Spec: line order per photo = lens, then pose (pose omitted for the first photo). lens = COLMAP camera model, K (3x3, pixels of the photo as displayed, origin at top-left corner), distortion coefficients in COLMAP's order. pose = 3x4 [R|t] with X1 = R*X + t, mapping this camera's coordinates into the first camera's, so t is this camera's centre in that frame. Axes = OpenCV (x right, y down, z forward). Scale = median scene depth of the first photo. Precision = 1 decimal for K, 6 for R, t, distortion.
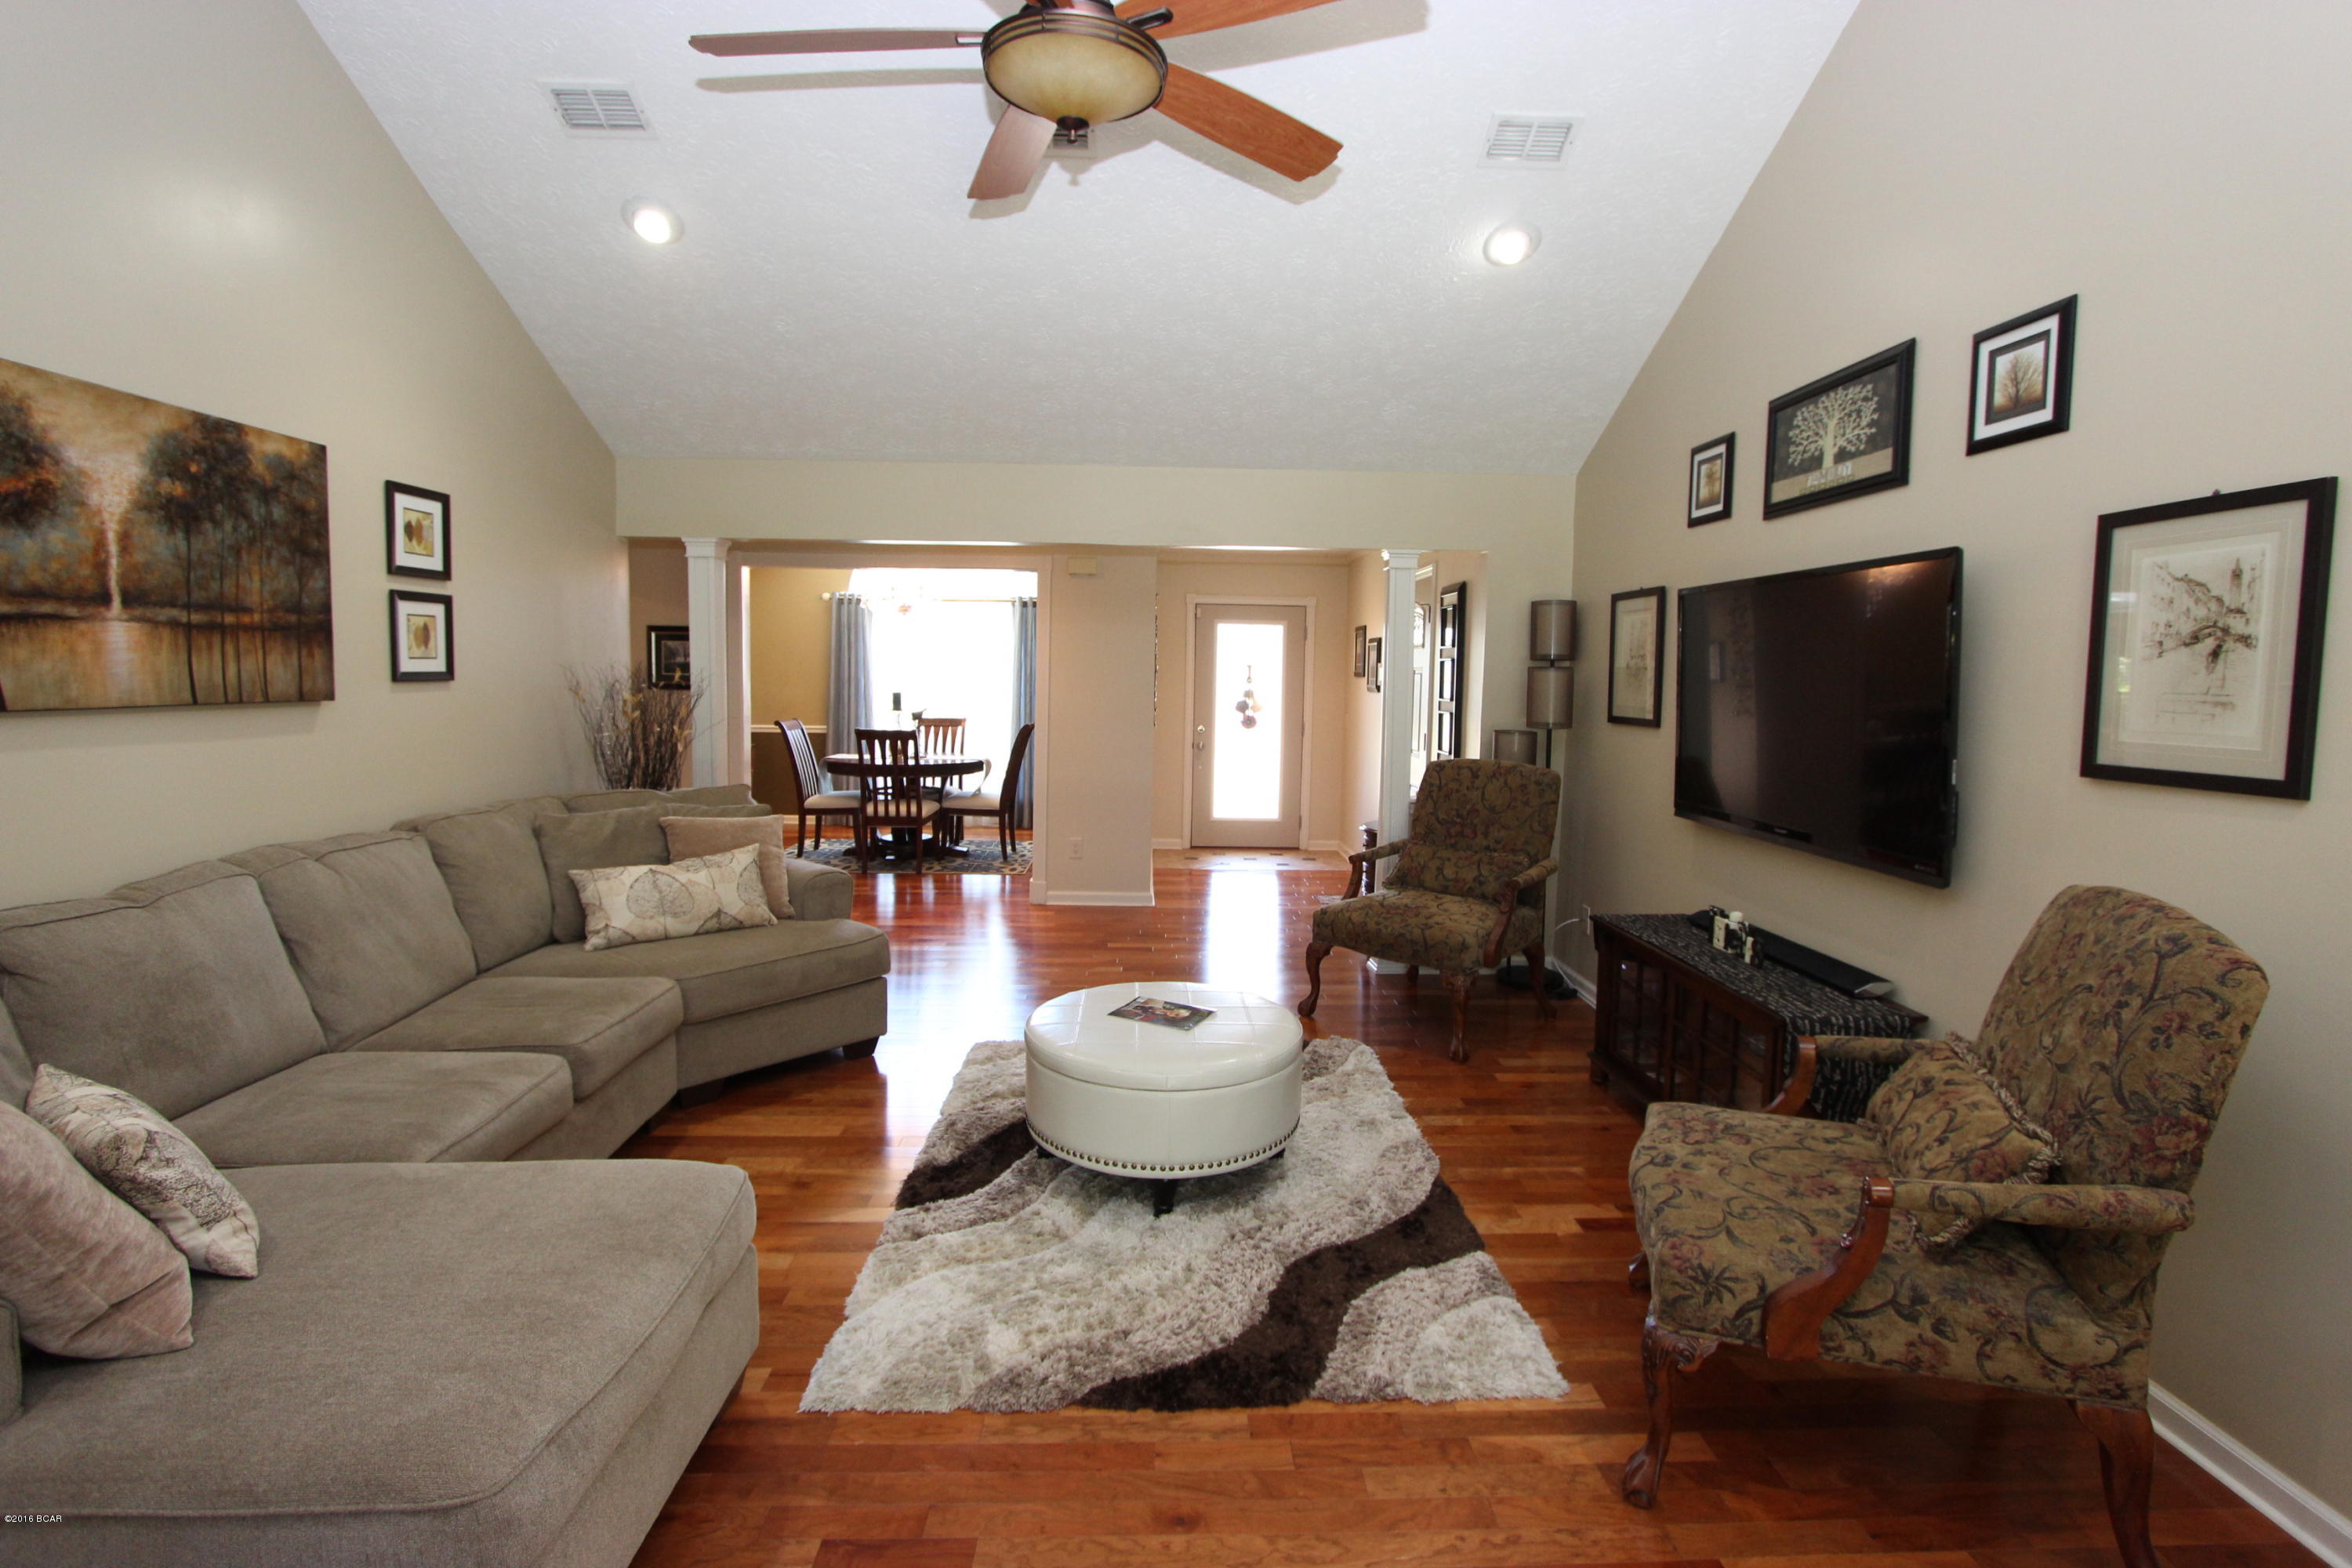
lens RADIAL K [[1086.5, 0, 1184.8], [0, 1086.5, 763.3], [0, 0, 1]] dist [-0.018093, 0.001347]
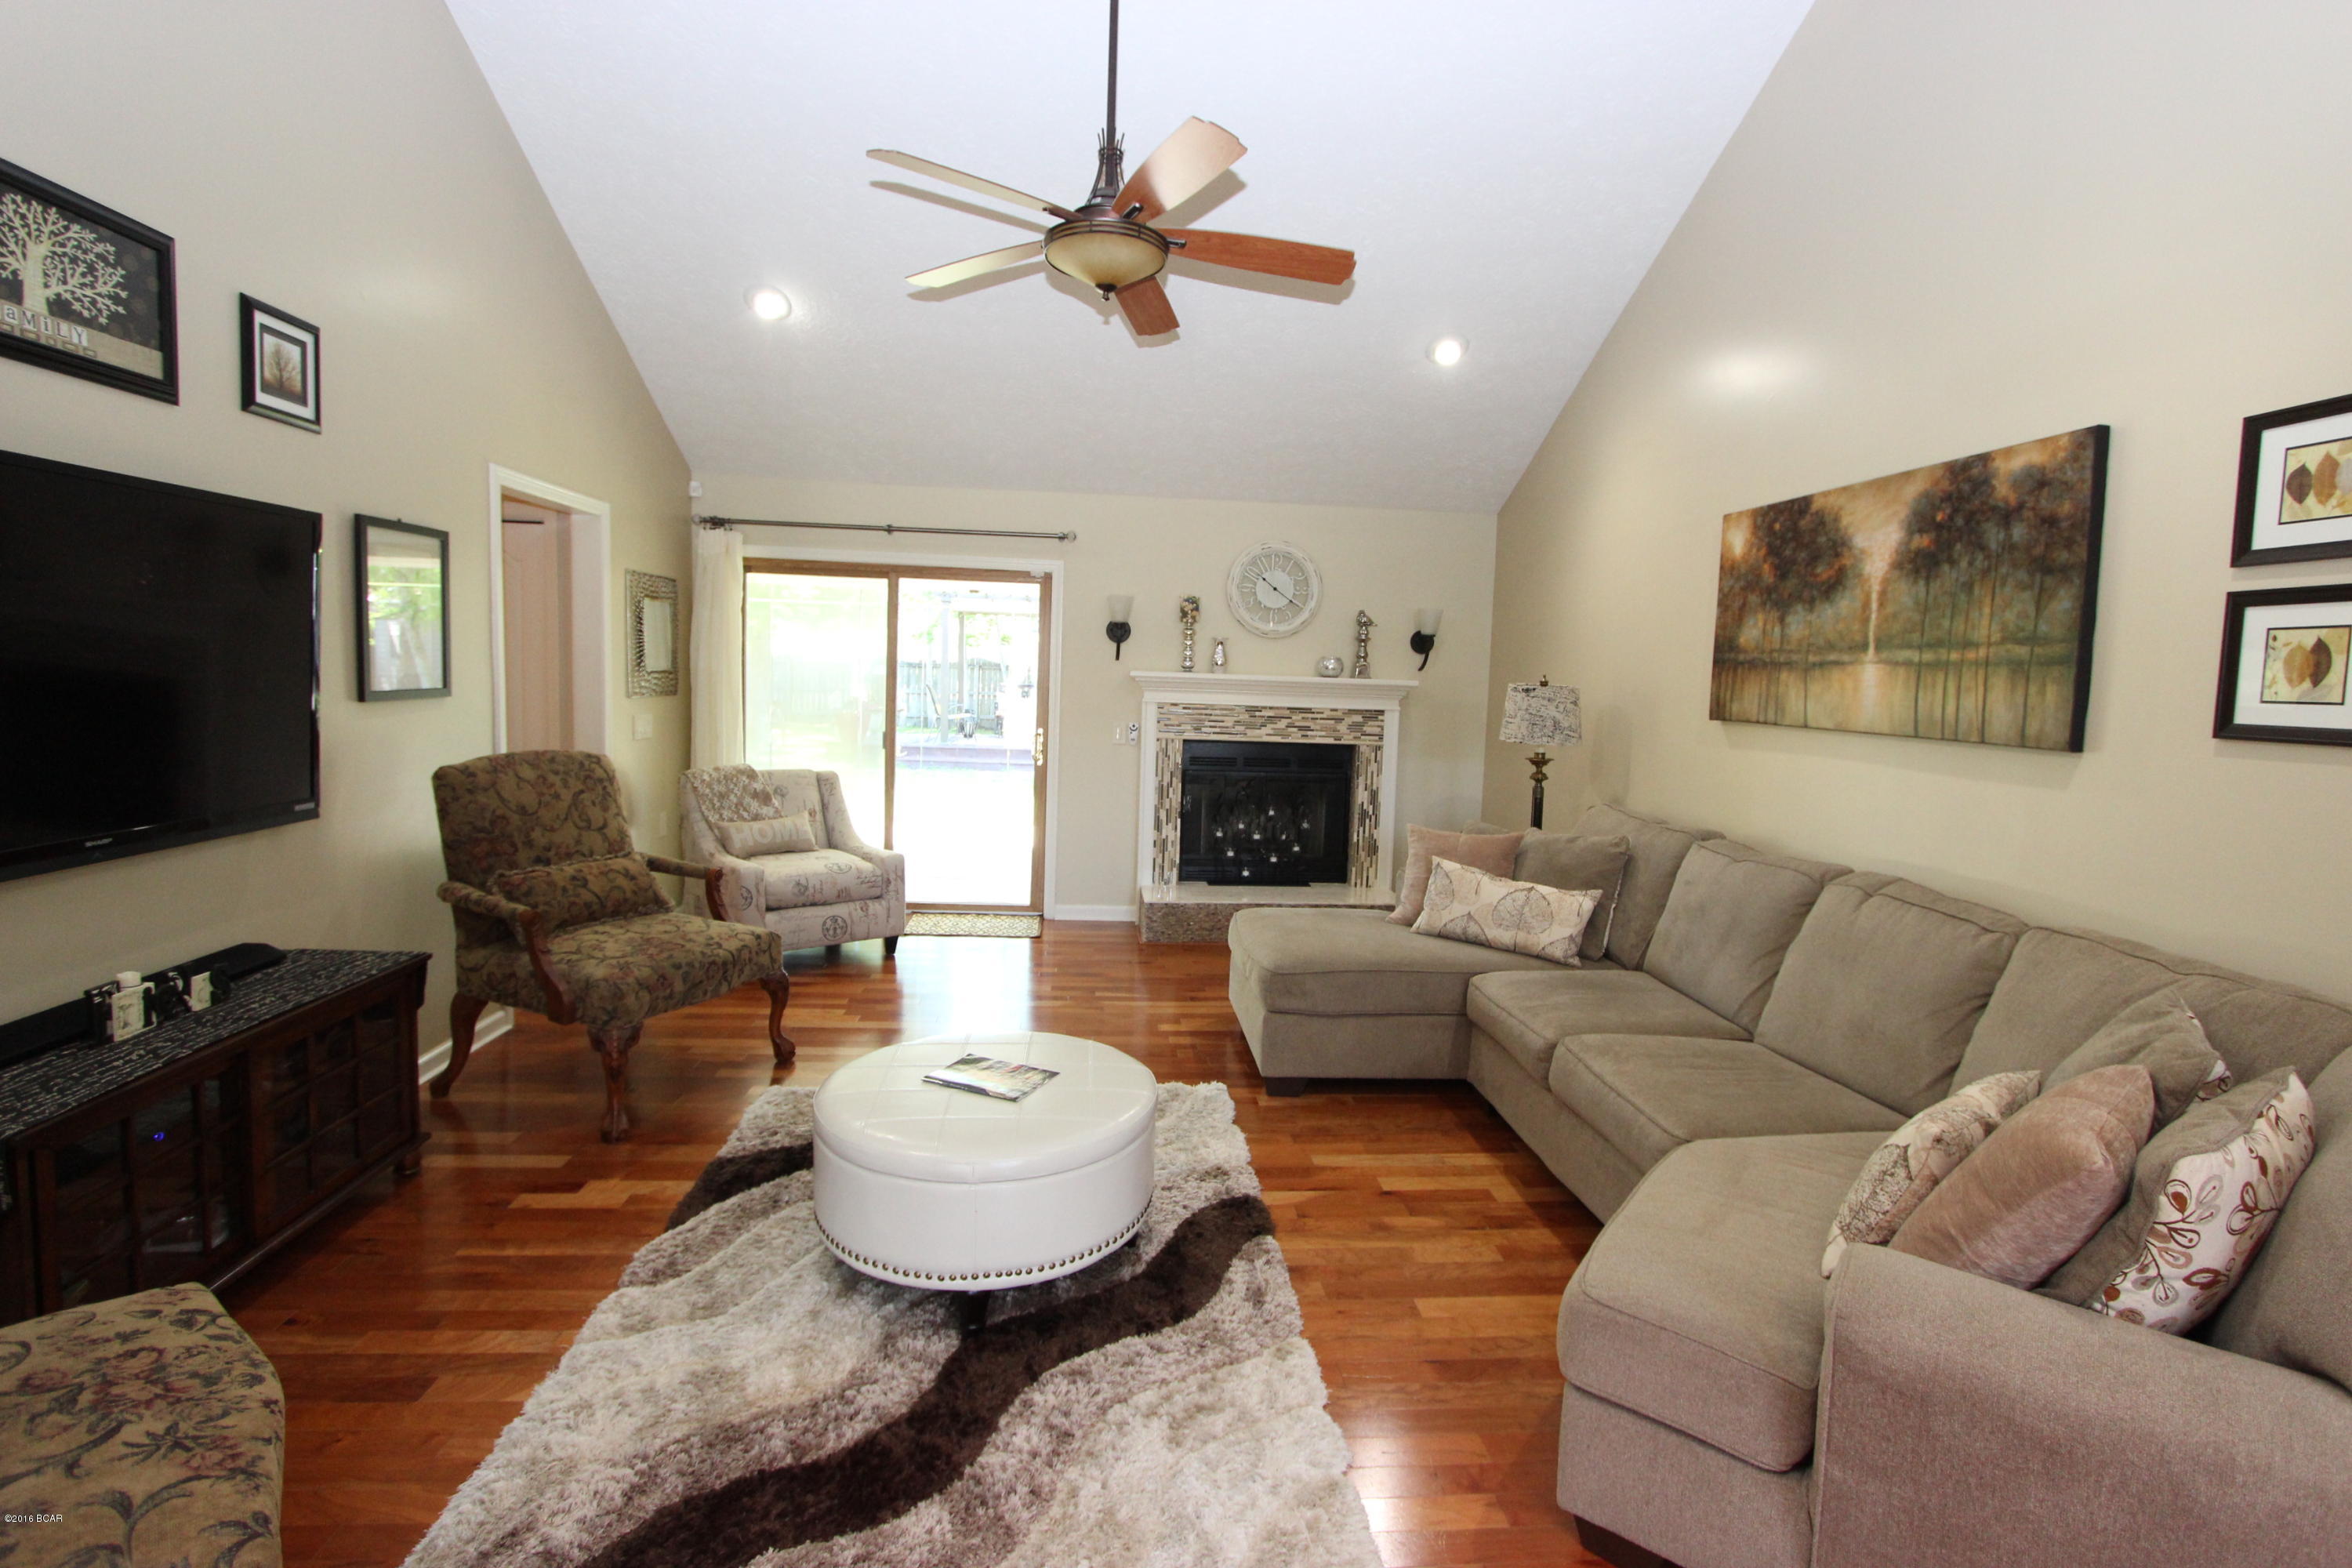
lens RADIAL K [[1086.5, 0, 1184.8], [0, 1086.5, 763.3], [0, 0, 1]] dist [-0.018093, 0.001347]
pose [[-0.997482, -0.047537, -0.052624, -0.127153], [-0.055822, 0.983993, 0.169241, -0.168734], [0.043736, 0.171753, -0.984169, 2.006266]]
